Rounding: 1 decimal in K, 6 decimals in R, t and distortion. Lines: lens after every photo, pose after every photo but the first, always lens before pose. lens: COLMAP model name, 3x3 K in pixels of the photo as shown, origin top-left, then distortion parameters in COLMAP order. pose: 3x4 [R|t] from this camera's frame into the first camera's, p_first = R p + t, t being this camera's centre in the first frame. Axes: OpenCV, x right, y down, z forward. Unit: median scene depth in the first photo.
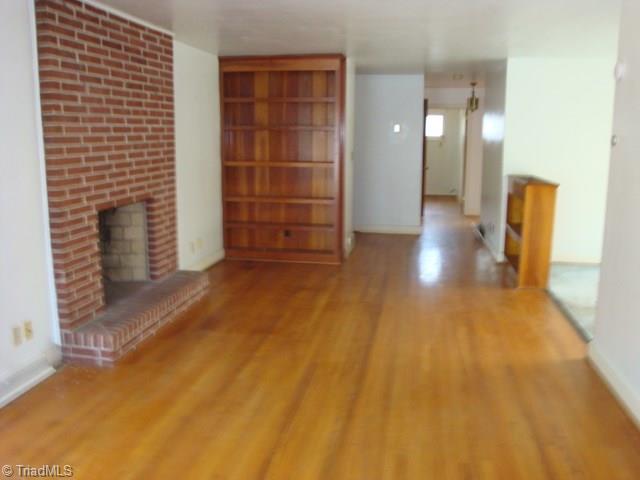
lens RADIAL K [[582.7, 0, 320.9], [0, 582.7, 239.9], [0, 0, 1]] dist [-0.005310, 0.000000]
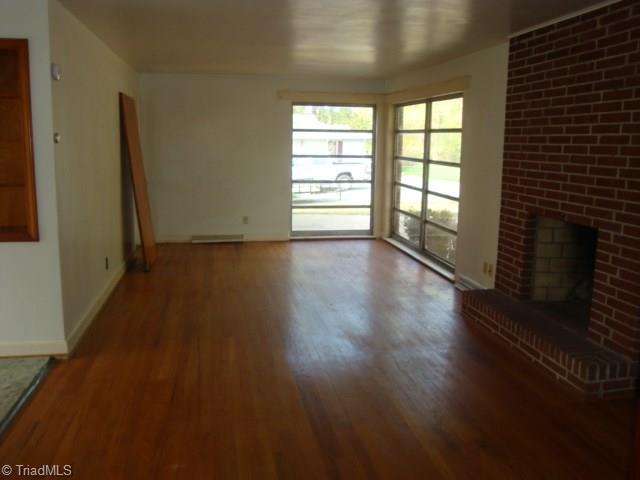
lens RADIAL K [[582.7, 0, 321.1], [0, 582.7, 239.0], [0, 0, 1]] dist [-0.005310, 0.000000]
pose [[-0.942797, 0.034620, -0.331566, 0.355870], [-0.082887, 0.939017, 0.333731, -0.334137], [0.322900, 0.342123, -0.882433, 1.834151]]
